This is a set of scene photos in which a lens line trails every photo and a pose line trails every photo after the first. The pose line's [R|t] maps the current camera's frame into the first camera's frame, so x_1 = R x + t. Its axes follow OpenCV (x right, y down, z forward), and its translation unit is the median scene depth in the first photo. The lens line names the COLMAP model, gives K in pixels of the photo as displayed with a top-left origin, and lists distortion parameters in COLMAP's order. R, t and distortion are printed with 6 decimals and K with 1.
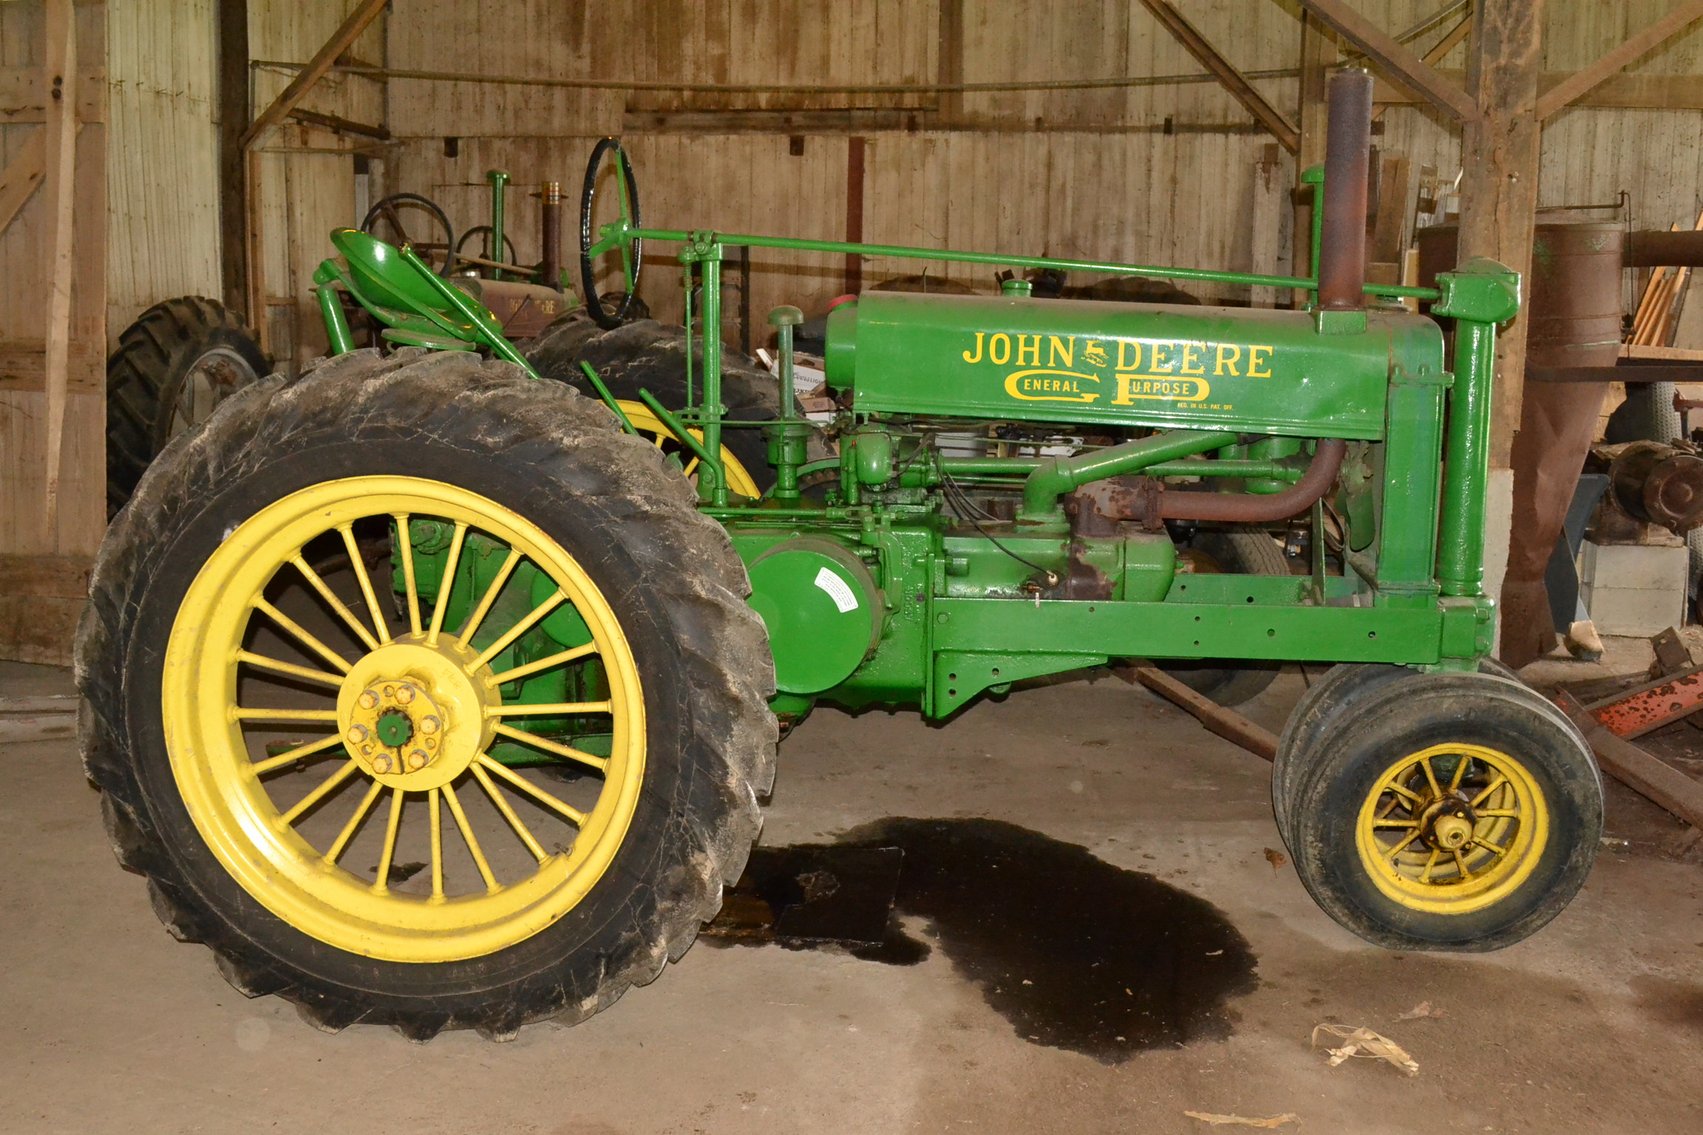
lens RADIAL K [[1782.7, 0, 851.5], [0, 1782.7, 567.5], [0, 0, 1]] dist [0.006670, 0.005602]
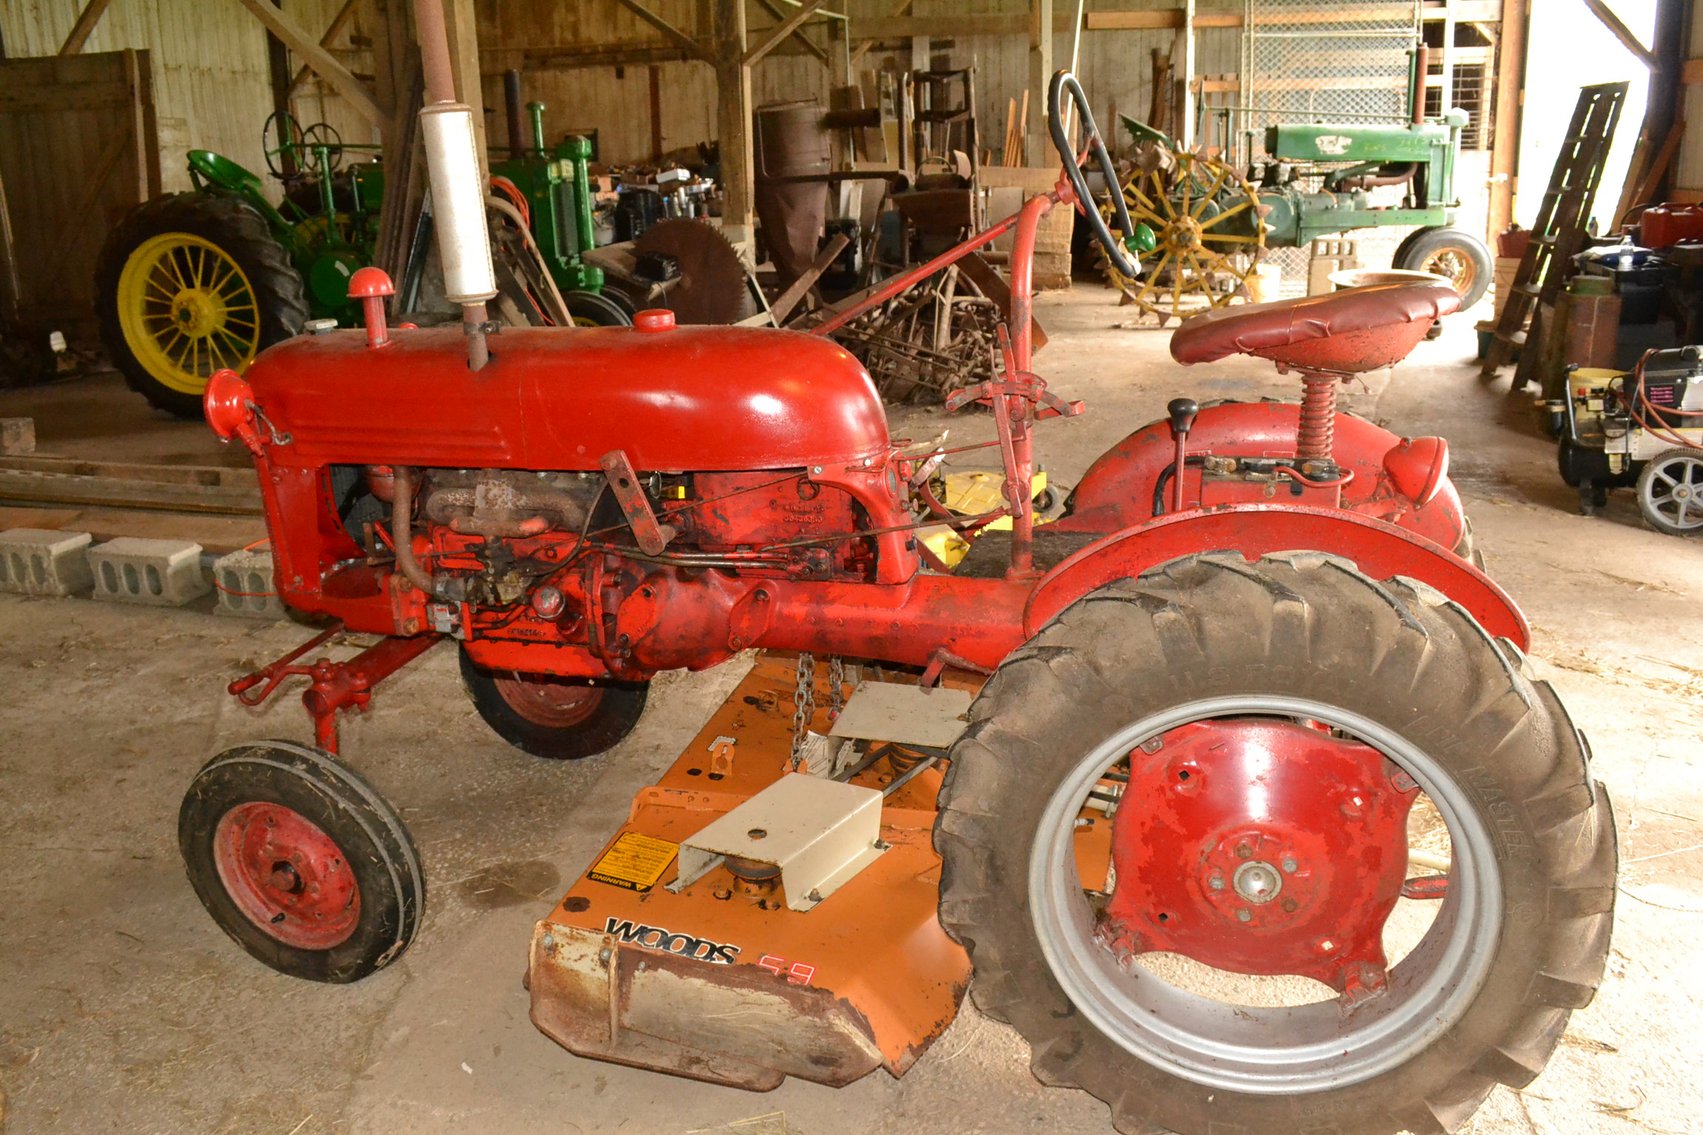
lens RADIAL K [[1350.3, 0, 851.5], [0, 1350.3, 567.5], [0, 0, 1]] dist [-0.005769, -0.000894]
pose [[0.995666, -0.020840, -0.090638, 0.304374], [0.033475, 0.989557, 0.140200, 0.064786], [0.086770, -0.142627, 0.985966, -0.350713]]
